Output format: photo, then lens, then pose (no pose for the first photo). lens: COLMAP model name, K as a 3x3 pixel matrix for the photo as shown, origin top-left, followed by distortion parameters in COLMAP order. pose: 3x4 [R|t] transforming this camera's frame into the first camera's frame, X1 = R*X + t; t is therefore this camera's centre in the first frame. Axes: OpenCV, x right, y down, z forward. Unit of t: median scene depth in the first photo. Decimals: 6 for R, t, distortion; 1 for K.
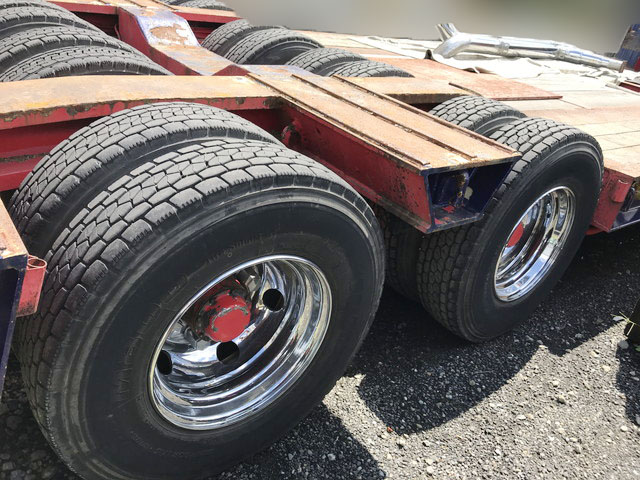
lens RADIAL K [[535.4, 0, 320.0], [0, 535.4, 240.0], [0, 0, 1]] dist [0.010418, 0.006304]
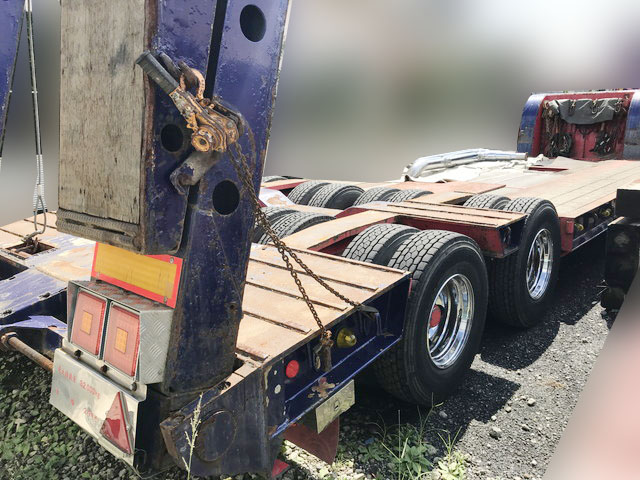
lens RADIAL K [[536.5, 0, 320.0], [0, 536.5, 240.0], [0, 0, 1]] dist [-0.006918, -0.002362]
pose [[0.964587, -0.227826, 0.132919, -0.489582], [0.252898, 0.941986, -0.220690, 0.133613], [-0.074929, 0.246489, 0.966245, -0.642756]]
